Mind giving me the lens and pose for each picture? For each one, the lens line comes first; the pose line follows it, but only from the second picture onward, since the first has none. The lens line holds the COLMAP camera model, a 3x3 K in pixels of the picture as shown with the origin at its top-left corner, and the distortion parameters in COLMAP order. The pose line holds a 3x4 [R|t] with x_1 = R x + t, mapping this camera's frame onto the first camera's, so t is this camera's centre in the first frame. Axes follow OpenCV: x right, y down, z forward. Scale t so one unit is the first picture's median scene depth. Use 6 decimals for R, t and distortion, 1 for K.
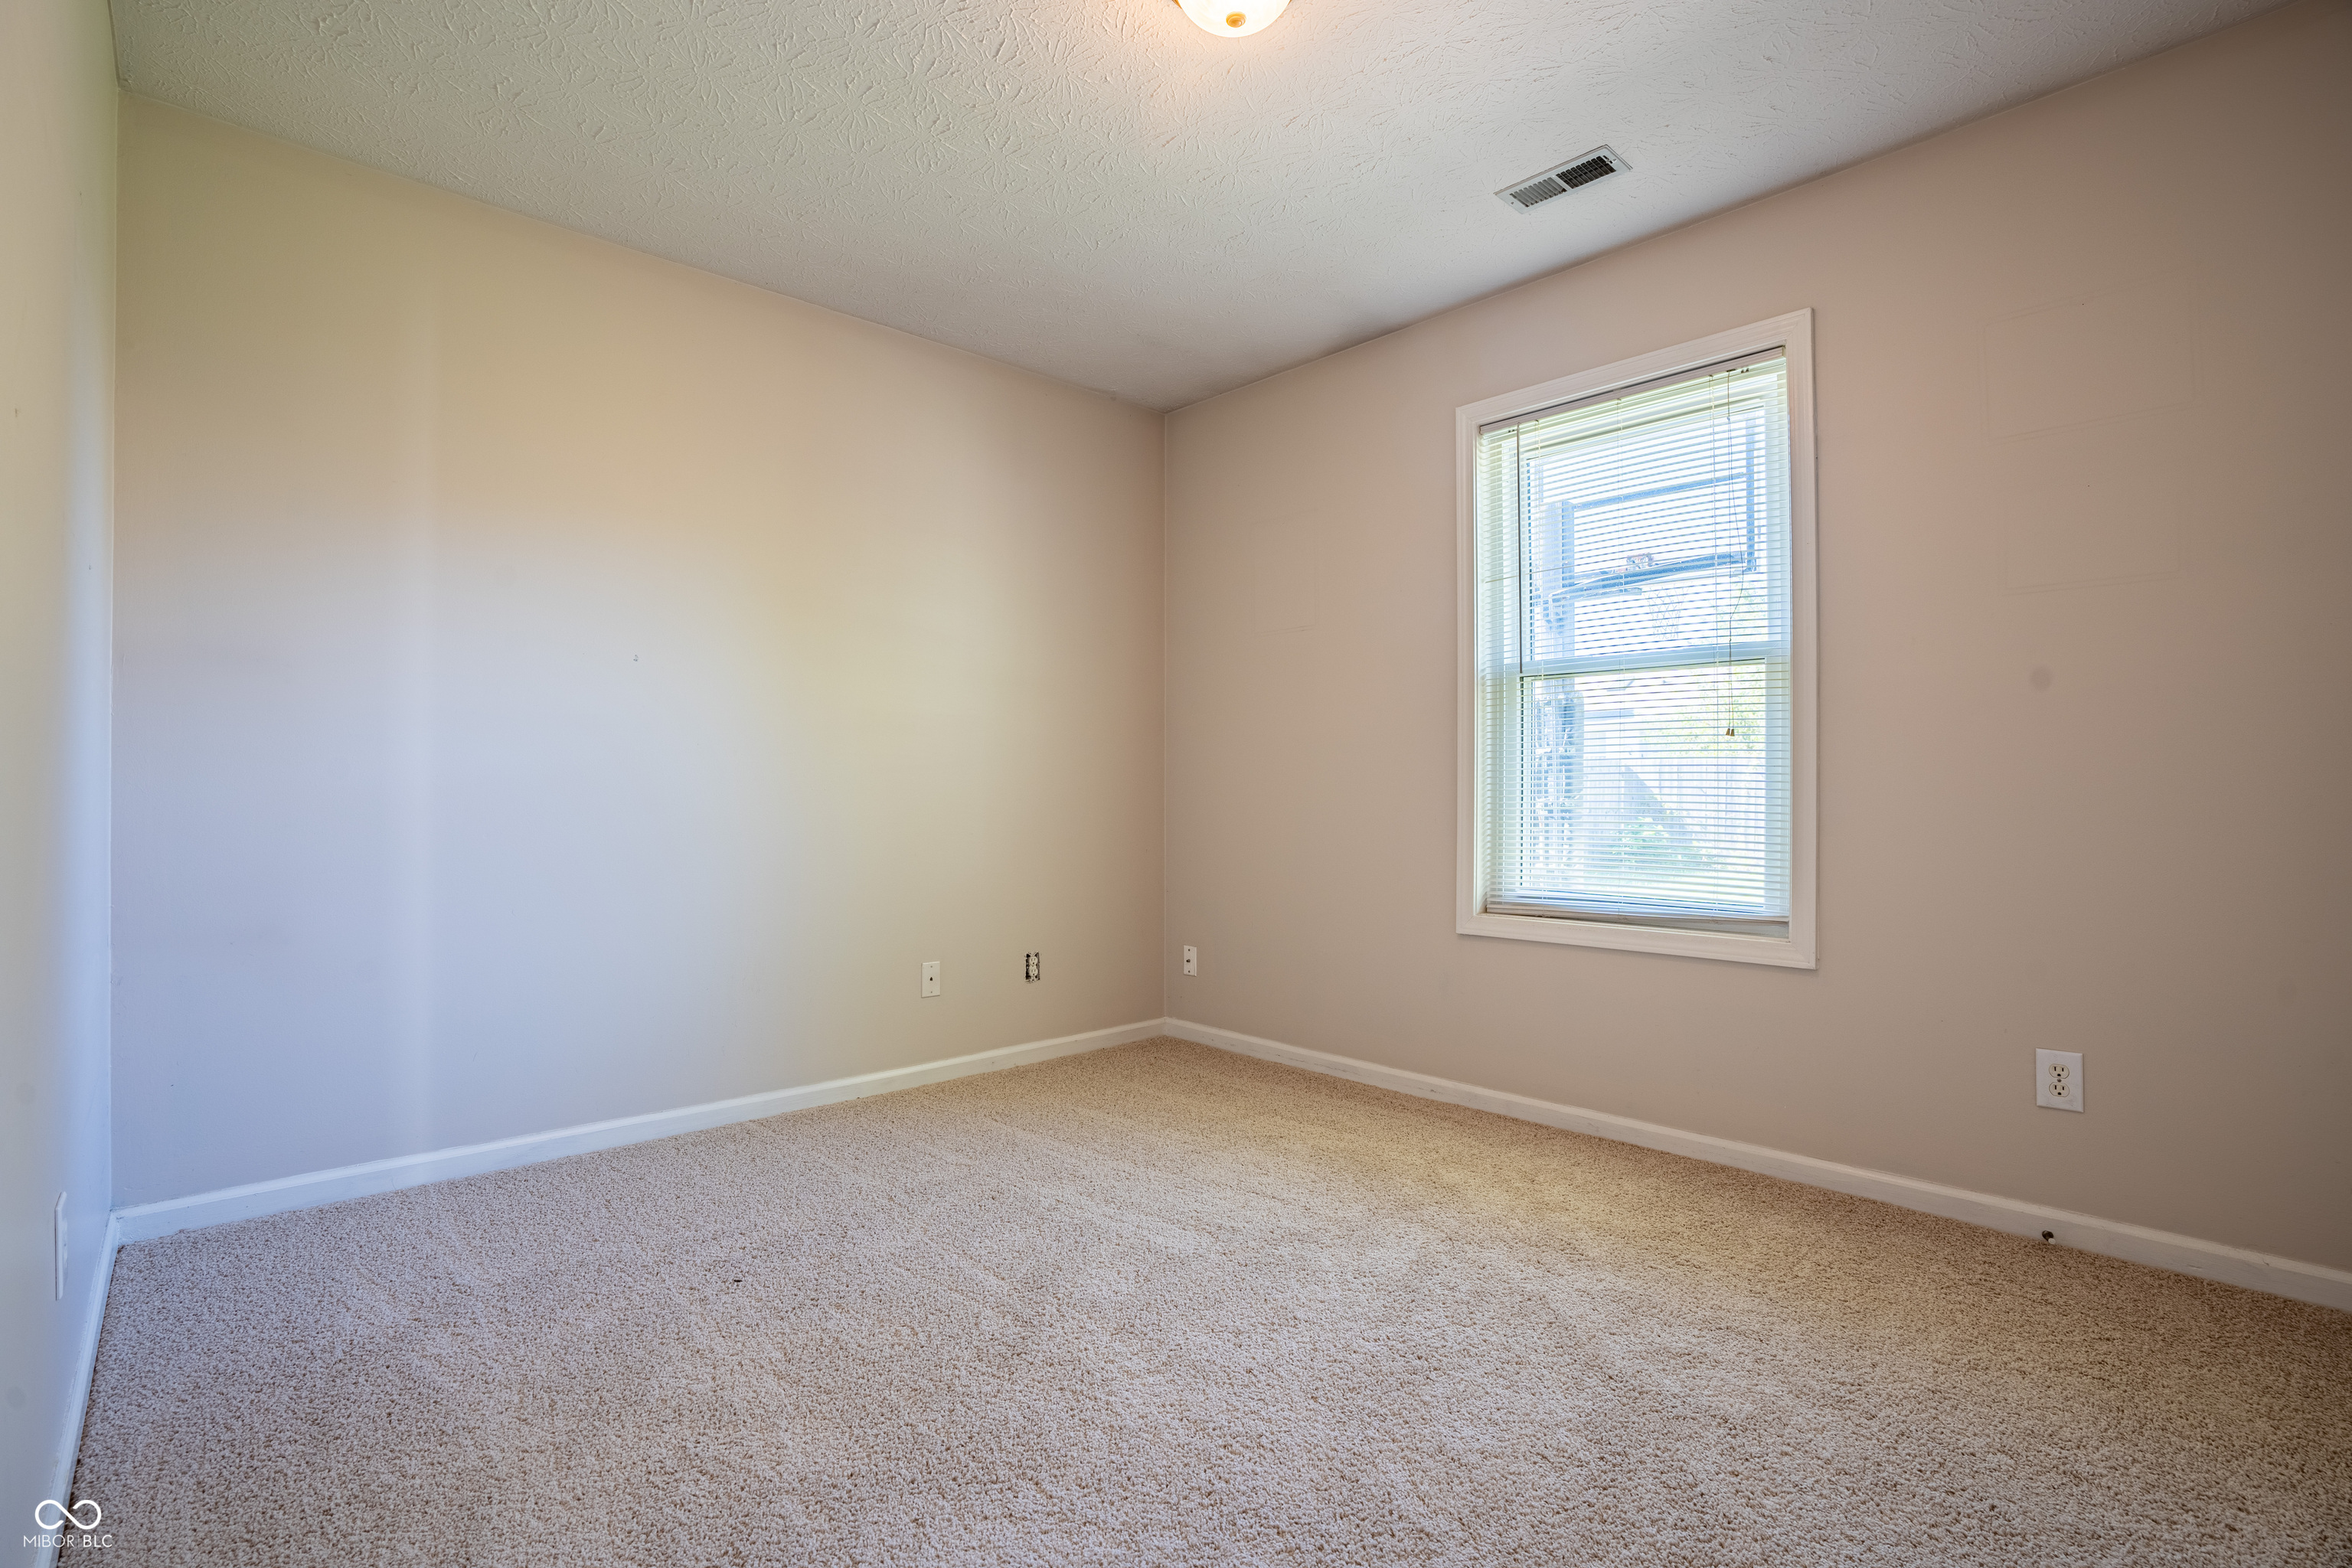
lens RADIAL K [[1080.1, 0, 1165.7], [0, 1080.1, 786.7], [0, 0, 1]] dist [-0.073869, 0.026728]
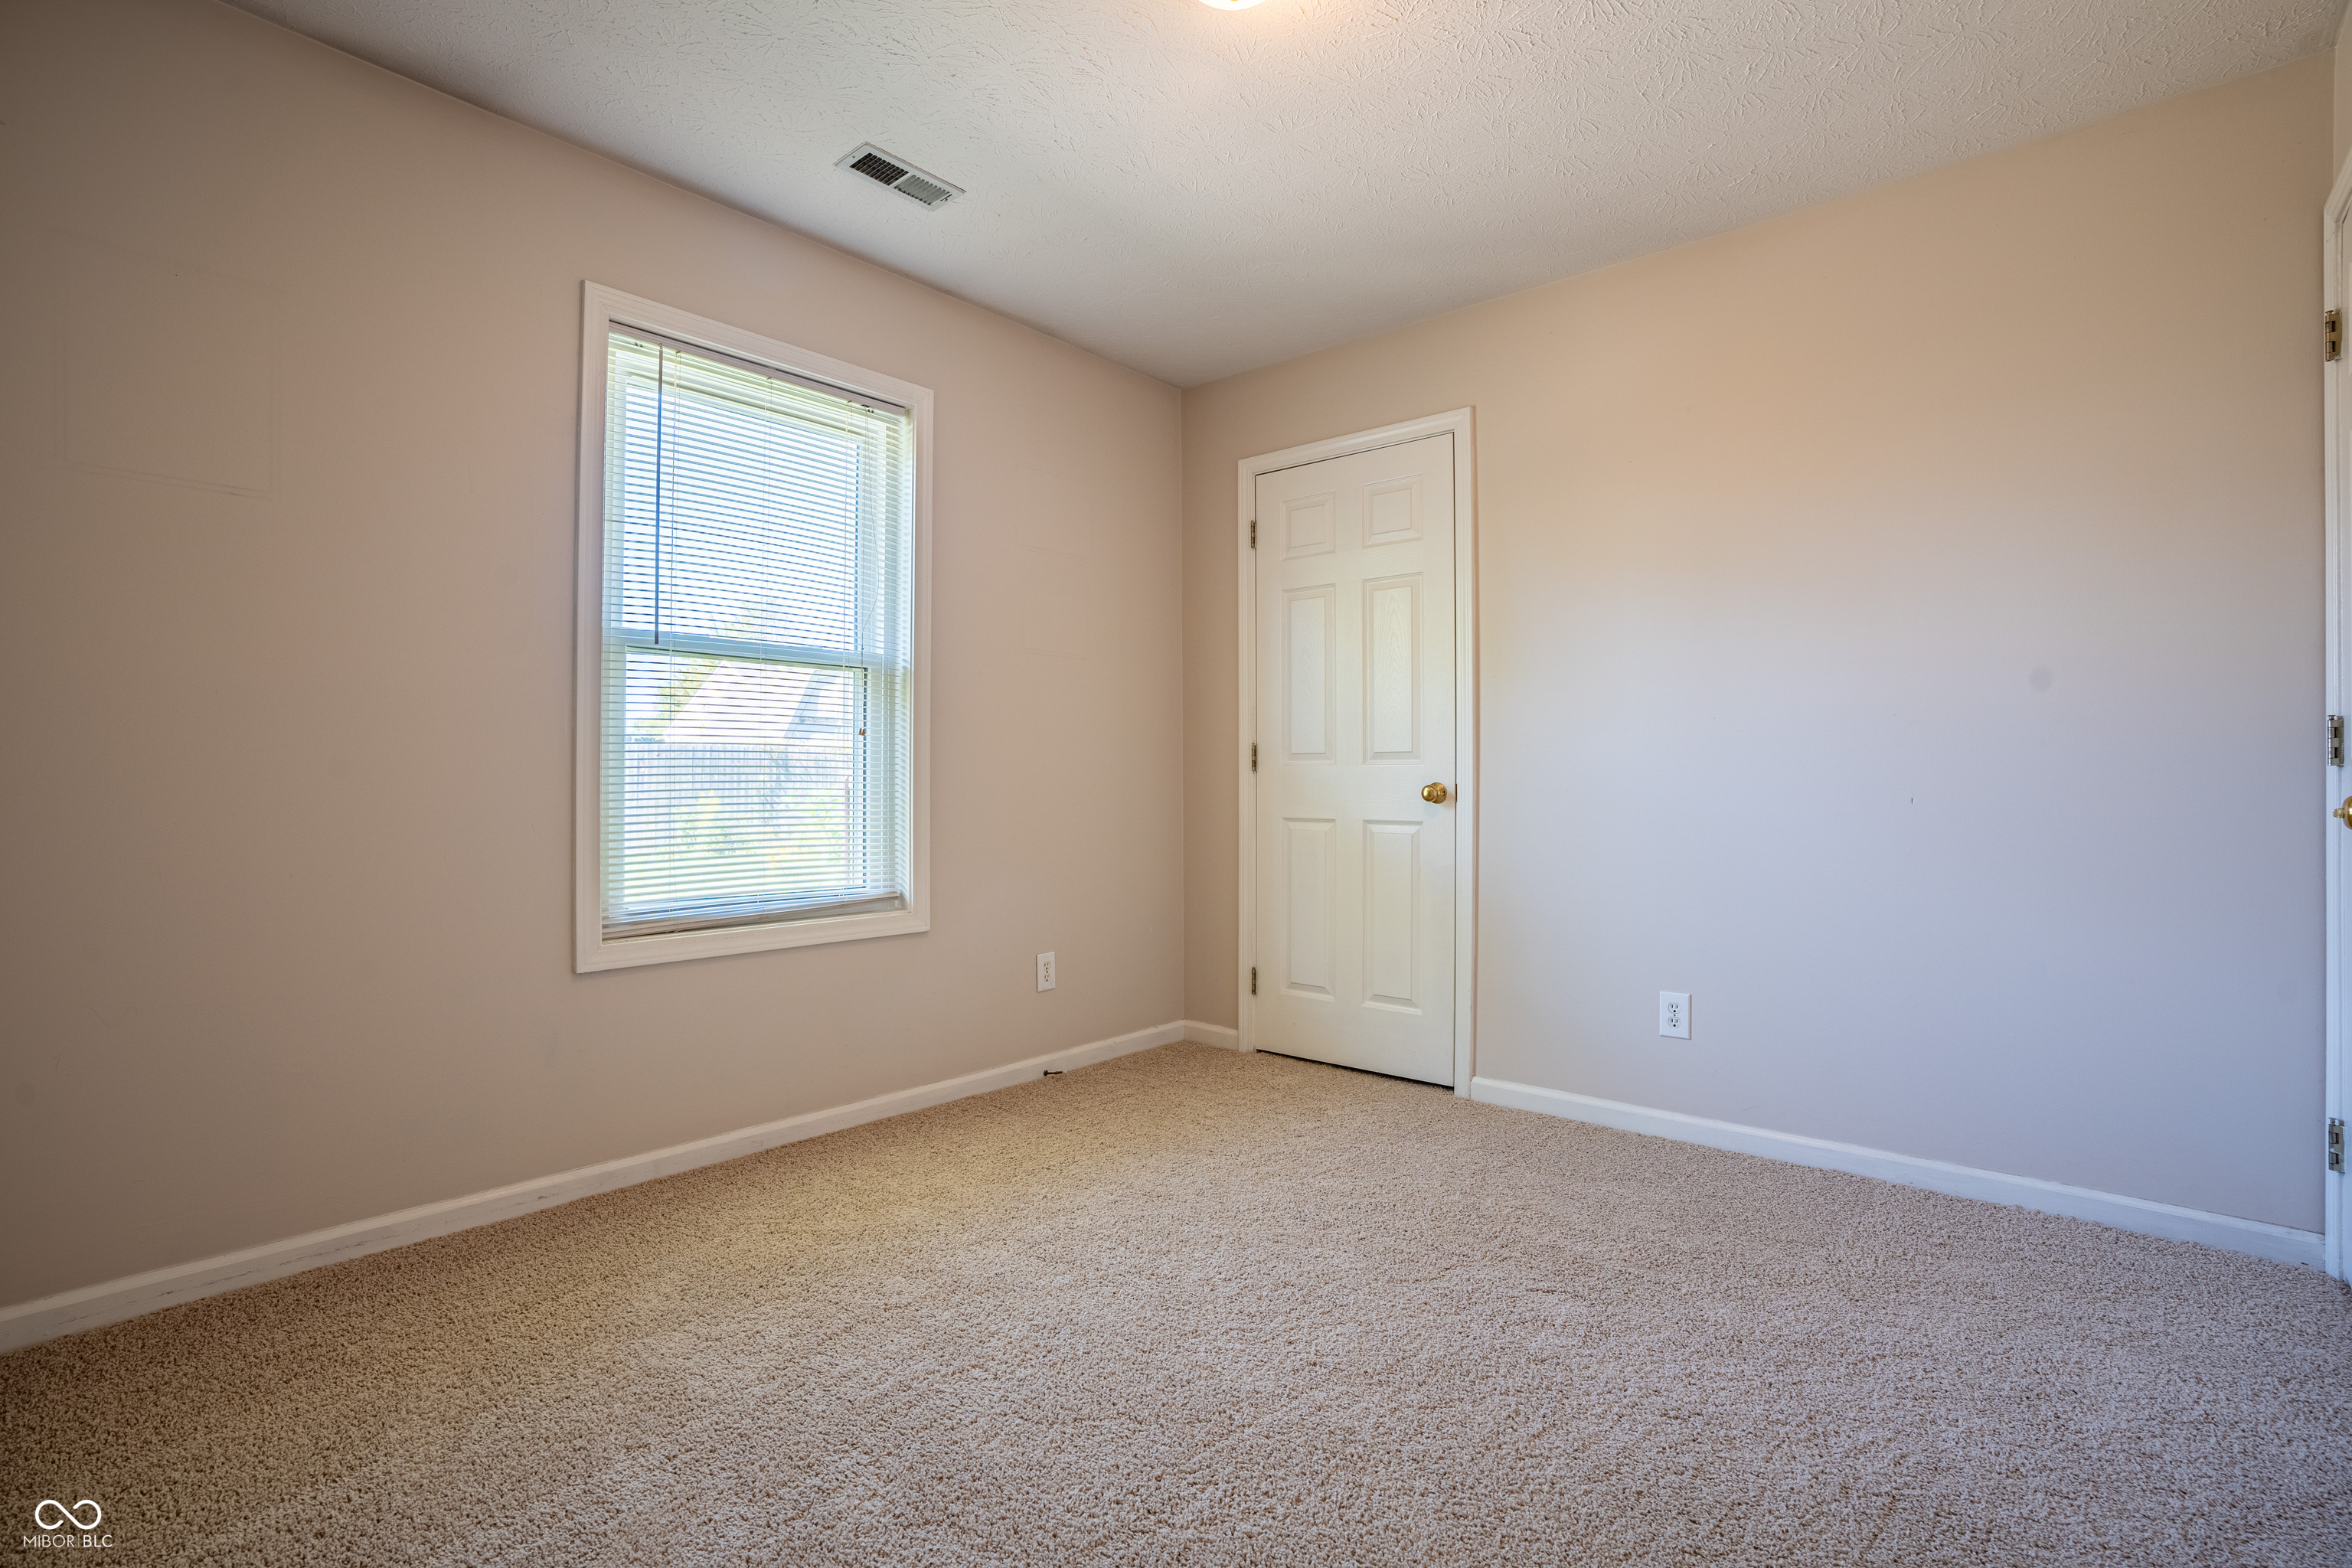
lens RADIAL K [[1080.1, 0, 1165.7], [0, 1080.1, 786.7], [0, 0, 1]] dist [-0.073869, 0.026728]
pose [[-0.104471, -0.000360, 0.994528, -0.616448], [-0.004084, 0.999992, -0.000067, 0.004514], [-0.994520, -0.004069, -0.104472, 0.803521]]
